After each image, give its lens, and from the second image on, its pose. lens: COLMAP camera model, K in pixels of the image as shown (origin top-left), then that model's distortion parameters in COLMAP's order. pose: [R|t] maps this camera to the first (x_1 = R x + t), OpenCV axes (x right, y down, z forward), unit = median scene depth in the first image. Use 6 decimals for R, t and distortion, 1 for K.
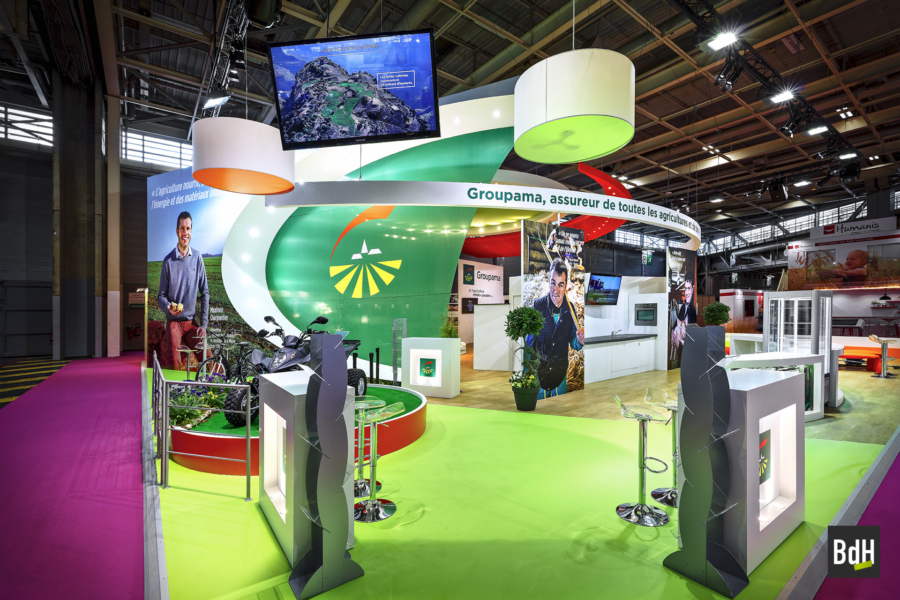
lens RADIAL K [[409.9, 0, 471.5], [0, 409.9, 268.3], [0, 0, 1]] dist [0.000729, 0.000069]
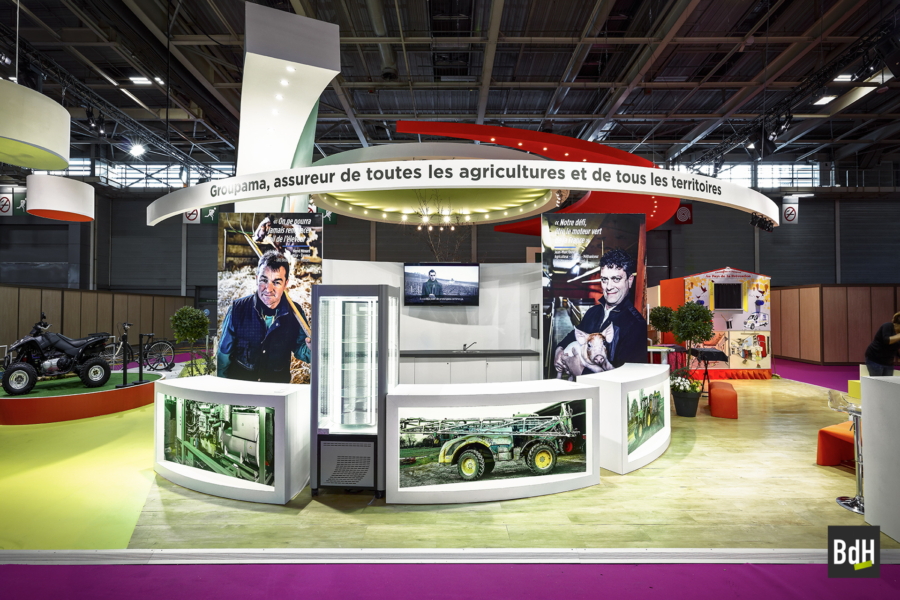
lens RADIAL K [[443.1, 0, 450.9], [0, 443.1, 246.9], [0, 0, 1]] dist [0.000889, 0.000050]
pose [[0.779266, -0.071215, -0.622634, 1.022122], [0.052474, 0.997448, -0.048410, 0.030234], [0.624493, 0.005052, 0.781014, 0.484124]]
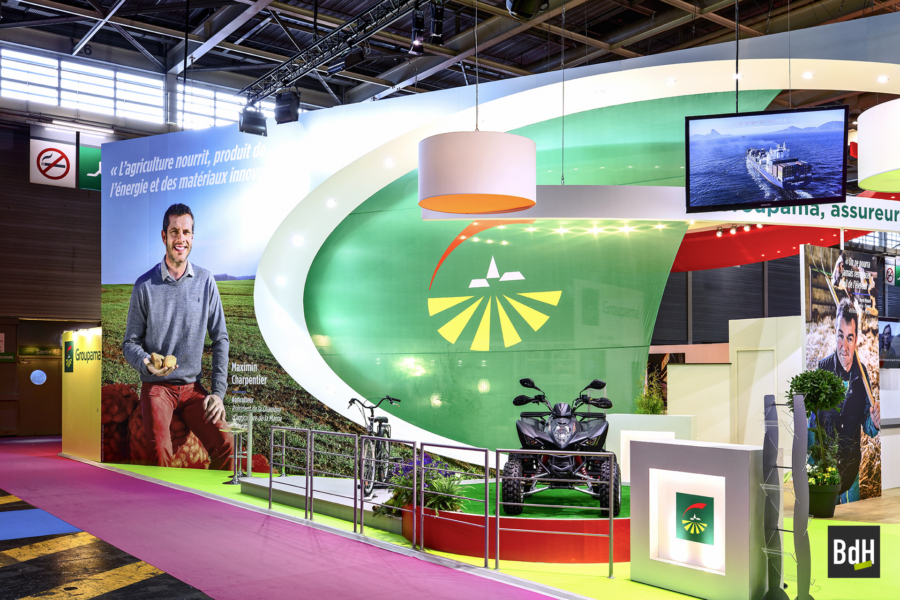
lens RADIAL K [[906.6, 0, 449.8], [0, 906.6, 234.7], [0, 0, 1]] dist [0.010656, -0.005360]
pose [[0.999798, 0.010945, -0.016836, -0.398715], [-0.011735, 0.998799, -0.047578, -0.048181], [0.016295, 0.047766, 0.998726, -0.491613]]
